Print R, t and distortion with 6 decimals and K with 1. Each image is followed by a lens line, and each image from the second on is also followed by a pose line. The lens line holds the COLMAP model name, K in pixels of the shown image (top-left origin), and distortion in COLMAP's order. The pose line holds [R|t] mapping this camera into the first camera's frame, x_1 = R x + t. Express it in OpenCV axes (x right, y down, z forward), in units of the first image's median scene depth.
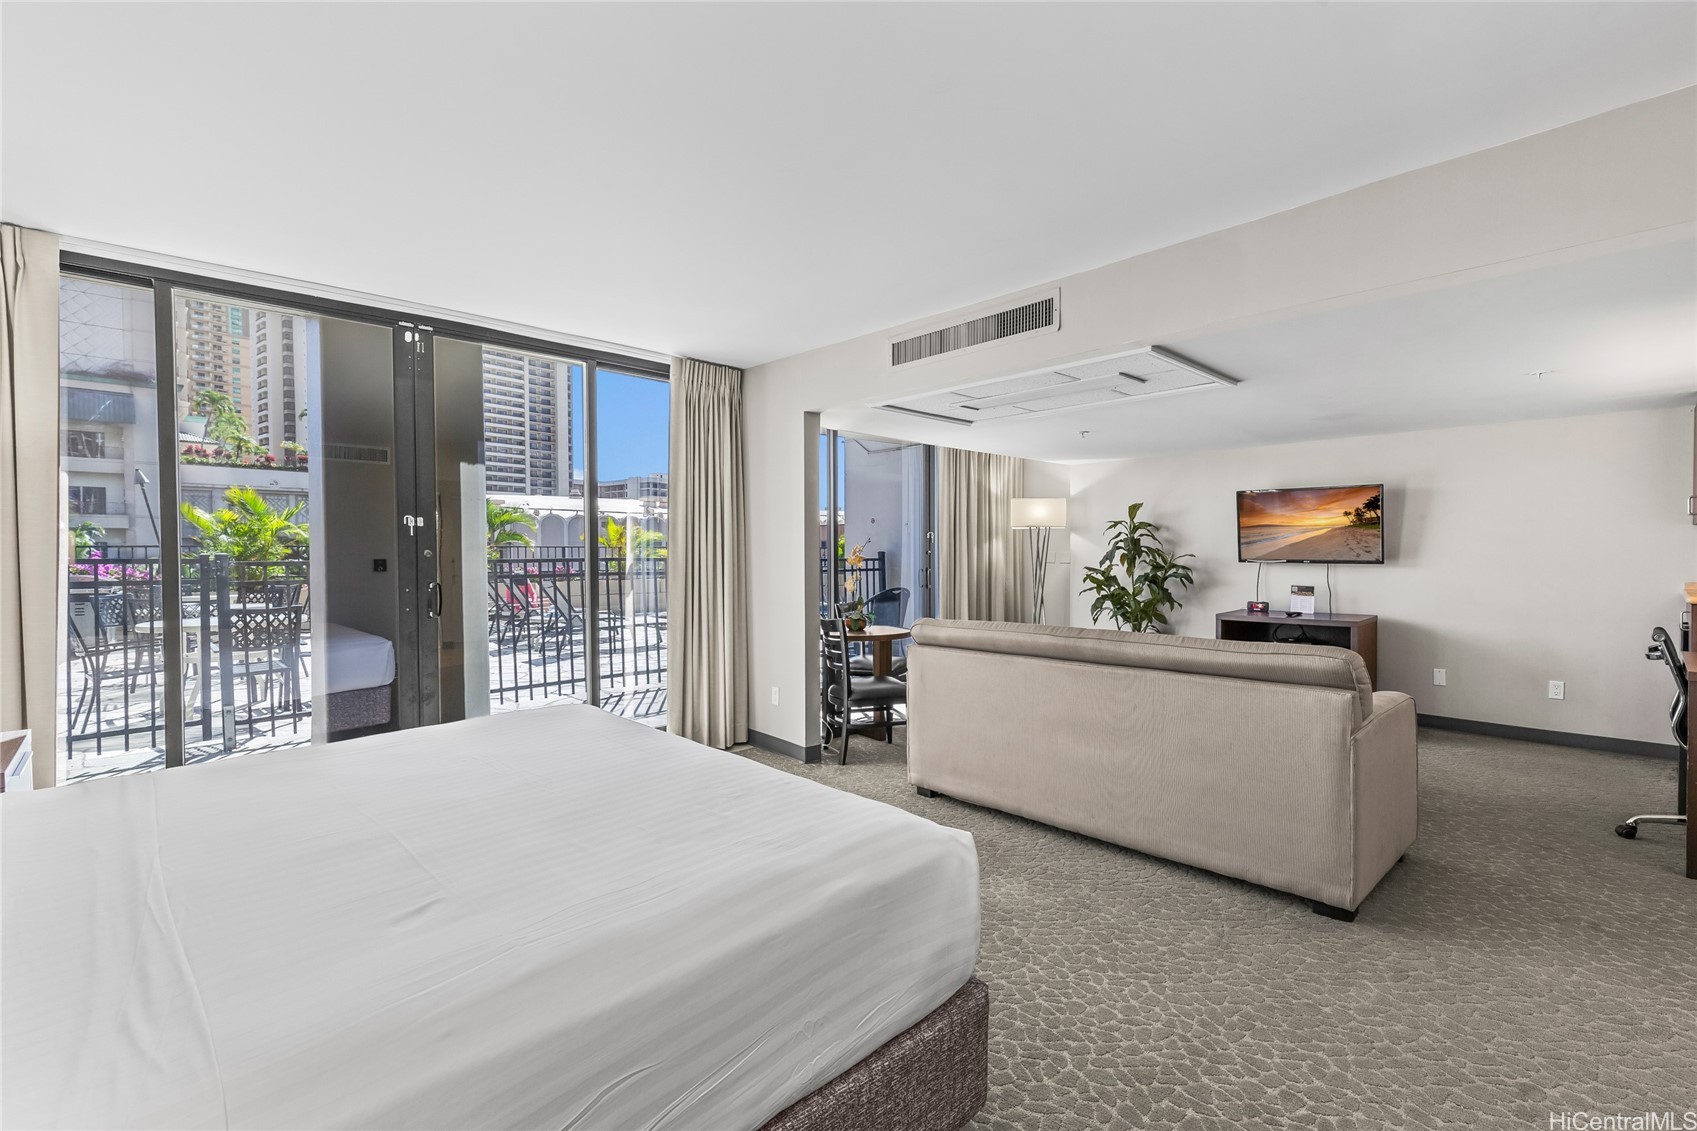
lens RADIAL K [[760.8, 0, 852.9], [0, 760.8, 566.8], [0, 0, 1]] dist [0.002102, 0.001538]
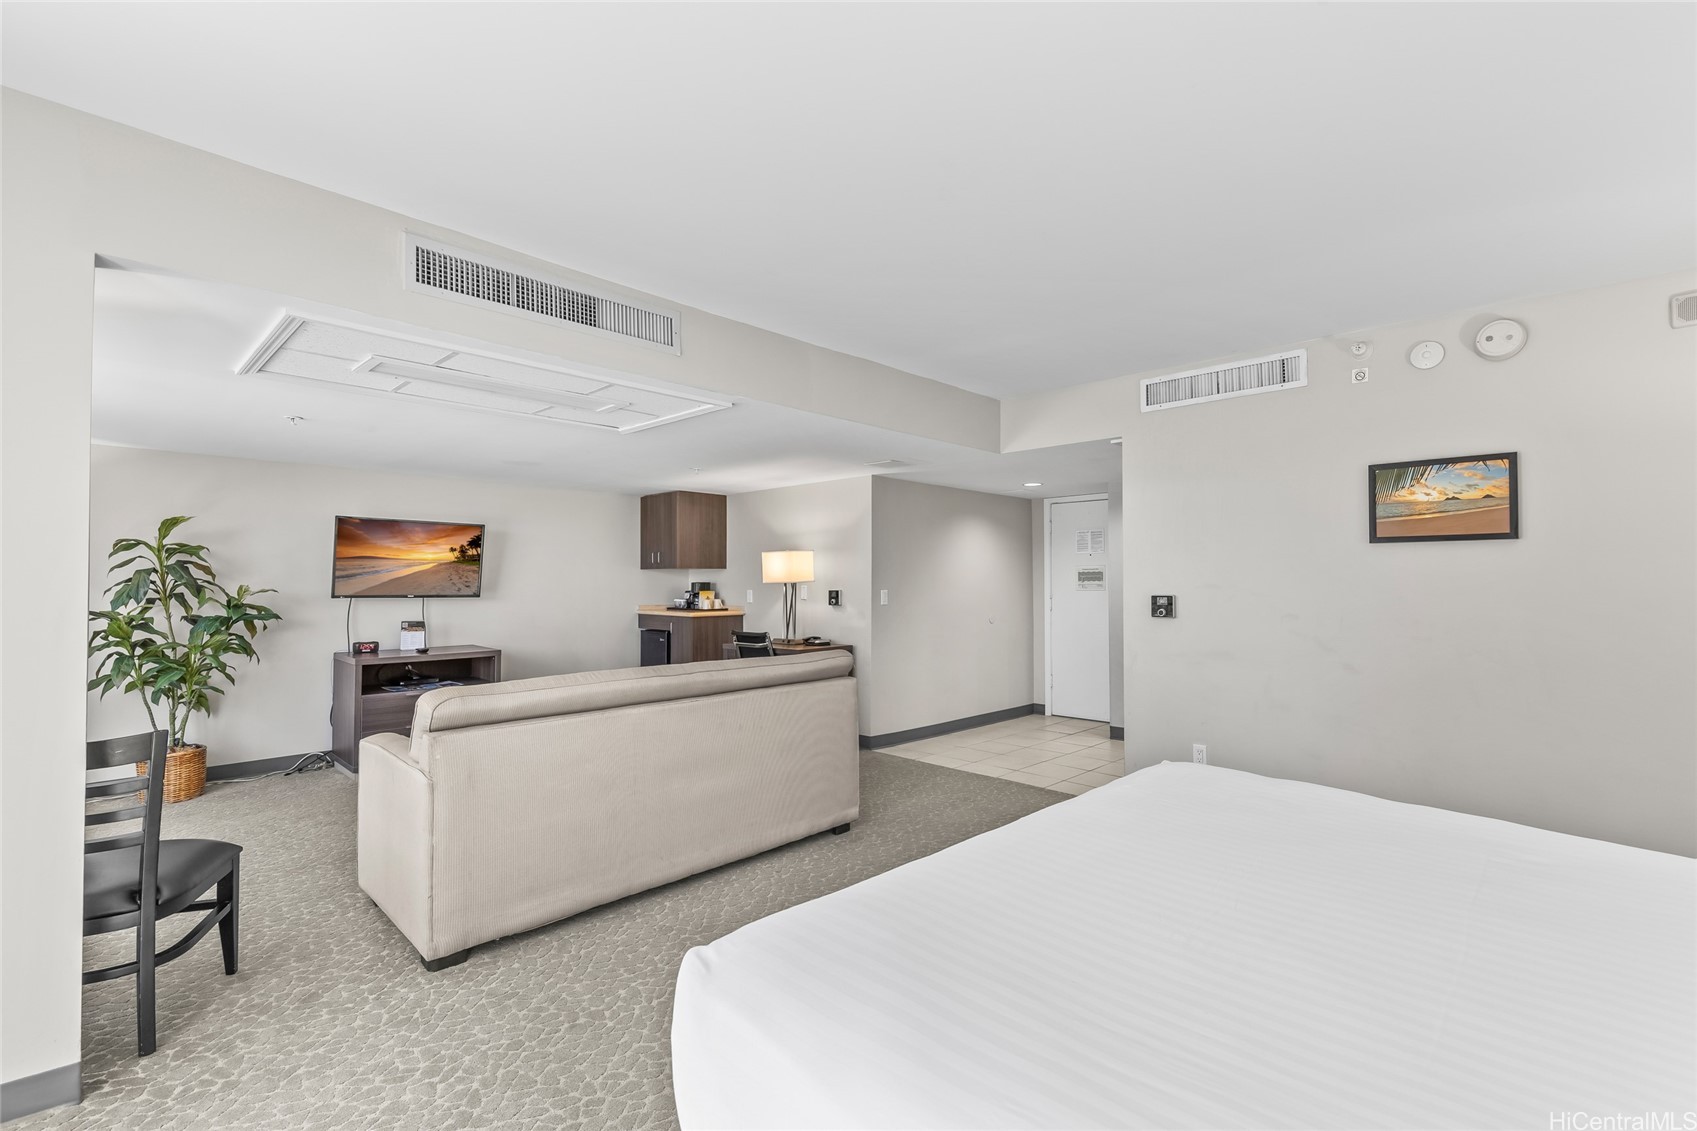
lens RADIAL K [[760.8, 0, 851.4], [0, 760.8, 566.7], [0, 0, 1]] dist [0.002102, 0.001538]
pose [[-0.031380, 0.025683, 0.999178, -0.397179], [0.019415, 0.999497, -0.025082, -0.009396], [-0.999319, 0.018612, -0.031863, 0.468108]]
